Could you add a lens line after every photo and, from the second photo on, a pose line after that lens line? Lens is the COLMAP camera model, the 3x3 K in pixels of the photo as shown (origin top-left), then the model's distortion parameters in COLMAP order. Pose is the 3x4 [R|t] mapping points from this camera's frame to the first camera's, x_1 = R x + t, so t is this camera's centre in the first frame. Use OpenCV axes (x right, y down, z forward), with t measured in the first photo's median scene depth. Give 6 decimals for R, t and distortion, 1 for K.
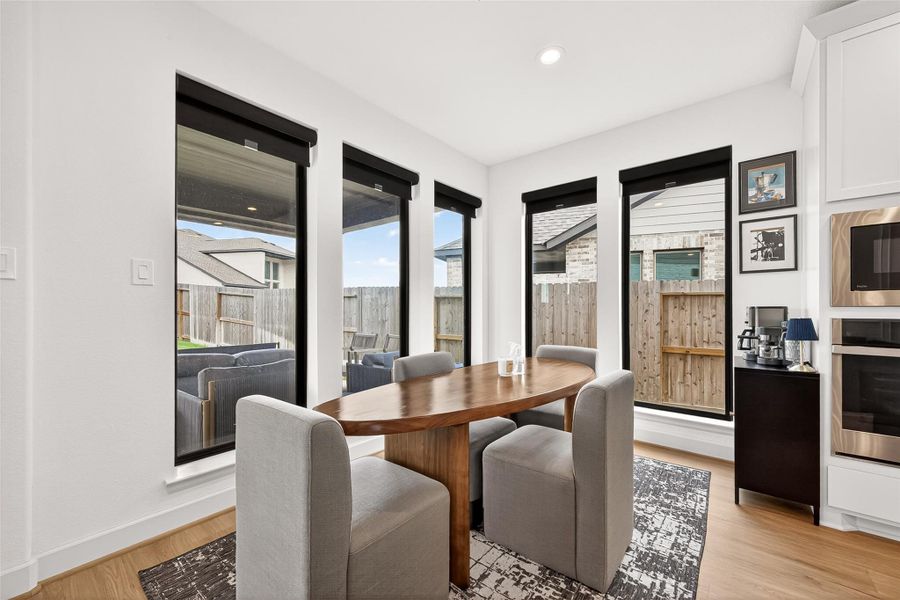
lens RADIAL K [[352.4, 0, 455.1], [0, 352.4, 309.0], [0, 0, 1]] dist [0.004859, -0.001298]
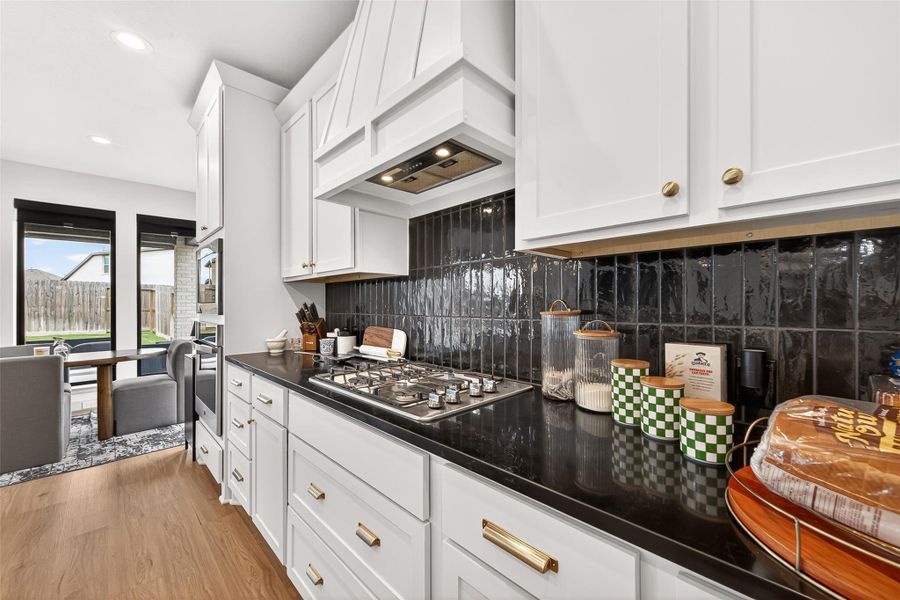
lens RADIAL K [[352.4, 0, 455.2], [0, 352.4, 300.2], [0, 0, 1]] dist [0.004859, -0.001298]
pose [[0.995666, -0.003530, -0.092939, 1.704665], [0.002364, 0.999917, -0.012657, -0.027406], [0.092976, 0.012382, 0.995591, -0.279377]]
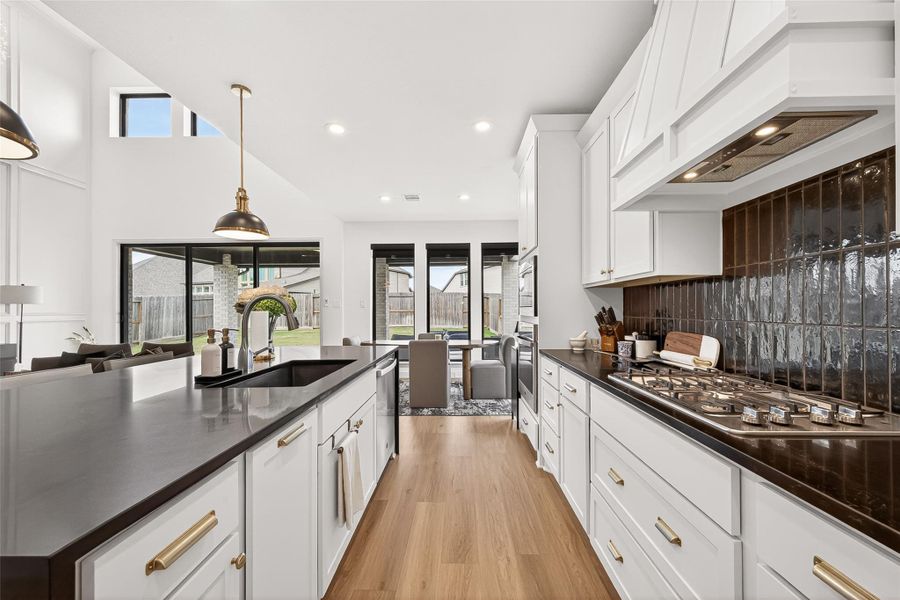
lens RADIAL K [[352.4, 0, 452.5], [0, 352.4, 308.8], [0, 0, 1]] dist [0.004859, -0.001298]
pose [[0.624298, -0.000613, -0.781186, 1.738313], [0.001938, 0.999998, 0.000764, -0.028080], [0.781184, -0.001991, 0.624298, -0.350150]]
